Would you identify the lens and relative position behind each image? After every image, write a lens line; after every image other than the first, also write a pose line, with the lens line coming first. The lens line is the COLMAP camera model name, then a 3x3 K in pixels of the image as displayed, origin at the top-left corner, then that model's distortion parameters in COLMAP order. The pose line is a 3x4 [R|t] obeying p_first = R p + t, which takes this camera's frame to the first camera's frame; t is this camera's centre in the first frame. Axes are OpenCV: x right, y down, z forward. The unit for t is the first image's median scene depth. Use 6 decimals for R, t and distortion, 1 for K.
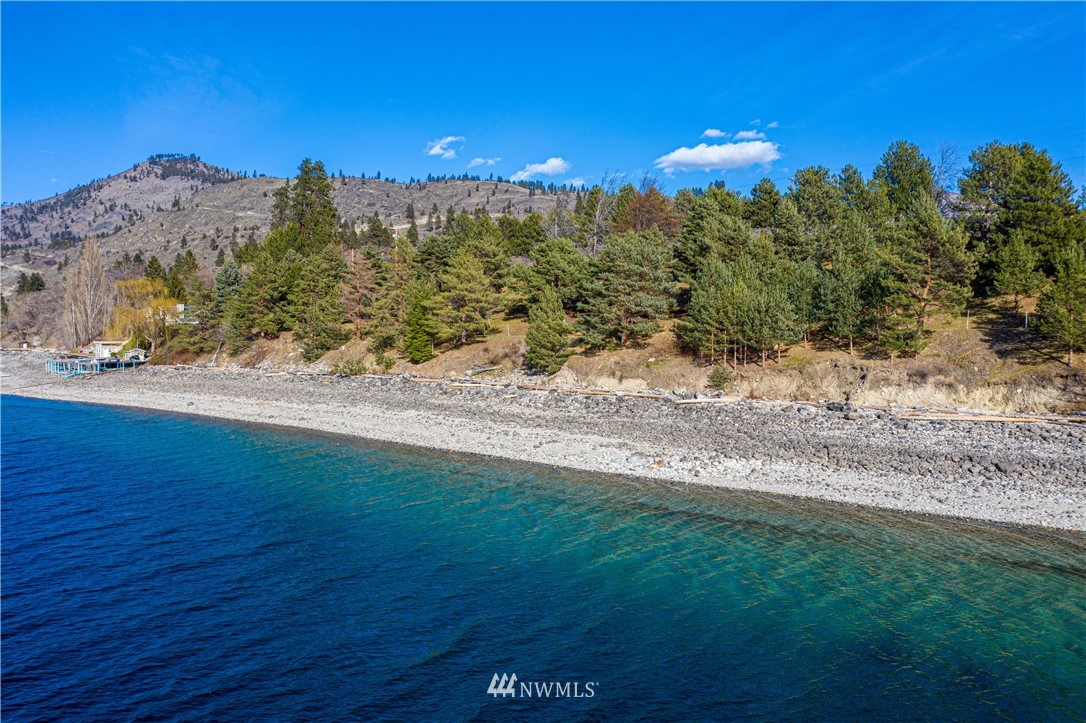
lens RADIAL K [[851.2, 0, 544.3], [0, 851.2, 366.5], [0, 0, 1]] dist [-0.015585, 0.006561]
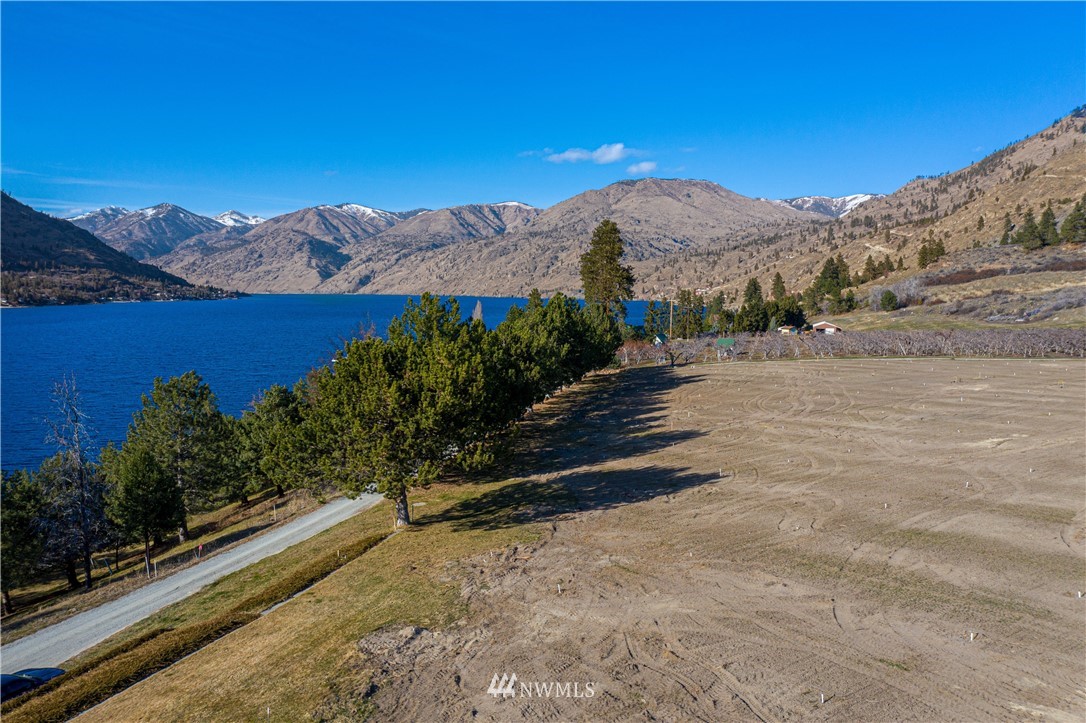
lens RADIAL K [[852.2, 0, 544.0], [0, 852.2, 366.4], [0, 0, 1]] dist [-0.018177, 0.012045]
pose [[0.524174, 0.079089, -0.847931, 1.115071], [-0.039450, 0.996864, 0.068593, -0.341846], [0.850697, -0.002504, 0.525651, 1.062931]]
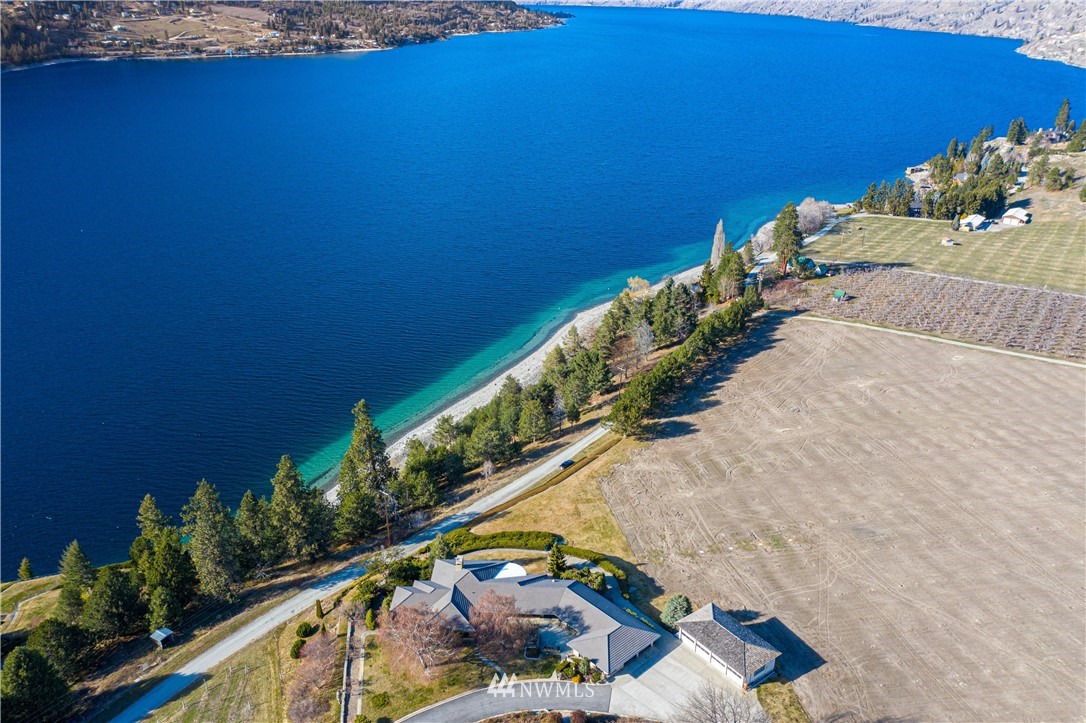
lens RADIAL K [[852.2, 0, 544.0], [0, 852.2, 366.4], [0, 0, 1]] dist [-0.018177, 0.012045]
pose [[0.188967, 0.401179, -0.896296, 2.676212], [-0.044933, 0.915317, 0.400220, -1.330547], [0.980955, -0.035355, 0.190991, 0.579173]]
